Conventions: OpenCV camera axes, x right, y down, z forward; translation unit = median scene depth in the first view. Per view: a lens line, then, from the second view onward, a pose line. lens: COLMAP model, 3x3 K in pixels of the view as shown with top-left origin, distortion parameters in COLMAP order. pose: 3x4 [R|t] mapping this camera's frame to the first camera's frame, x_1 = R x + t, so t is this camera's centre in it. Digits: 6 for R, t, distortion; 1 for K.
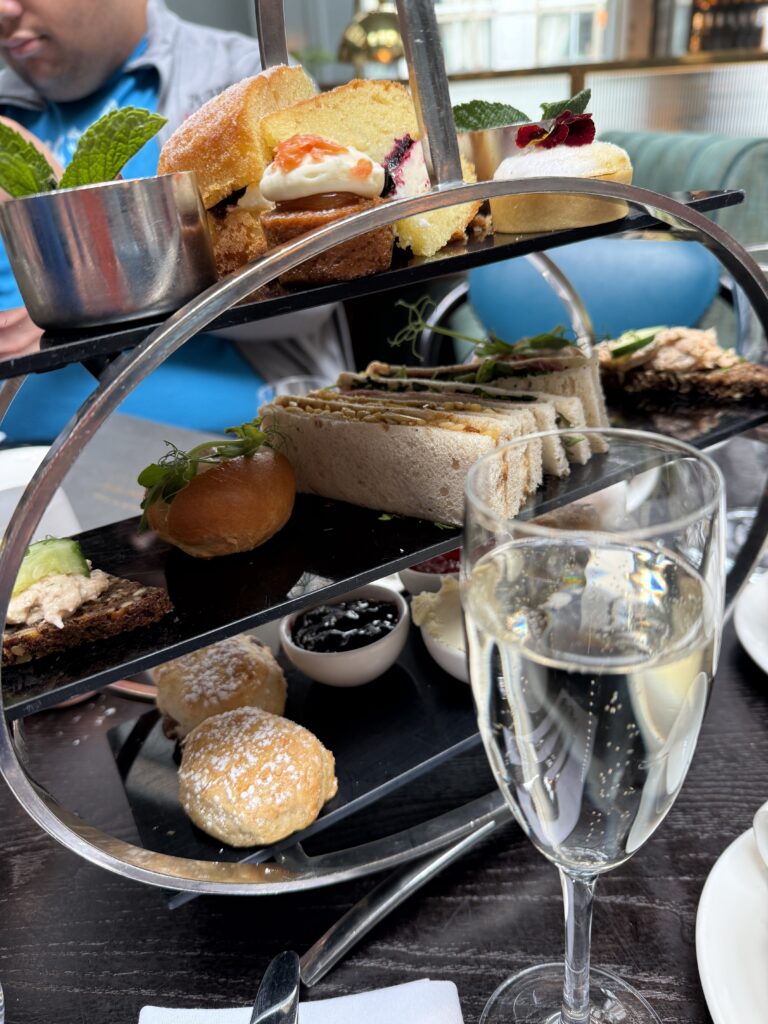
lens RADIAL K [[710.7, 0, 376.9], [0, 710.7, 511.6], [0, 0, 1]] dist [-0.012221, -0.016182]
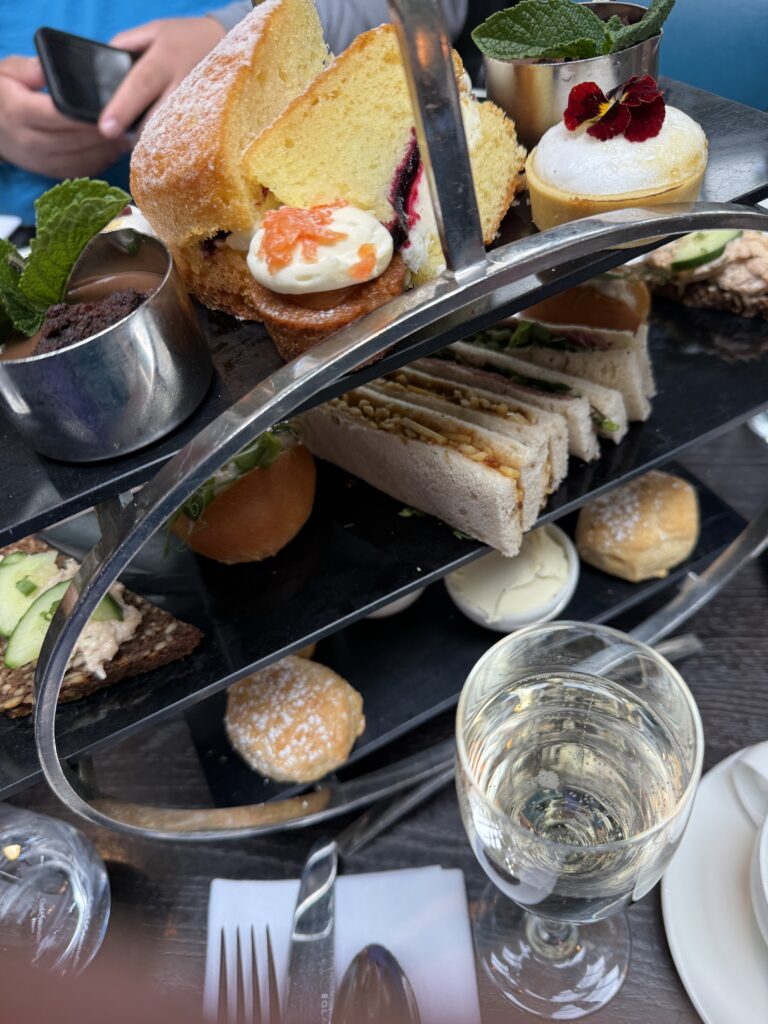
lens RADIAL K [[710.7, 0, 386.3], [0, 710.7, 517.8], [0, 0, 1]] dist [-0.012221, -0.016182]
pose [[0.998442, 0.010611, -0.054773, 0.040771], [0.010632, 0.927569, 0.373500, -0.375485], [0.054769, -0.373500, 0.926012, 0.074578]]
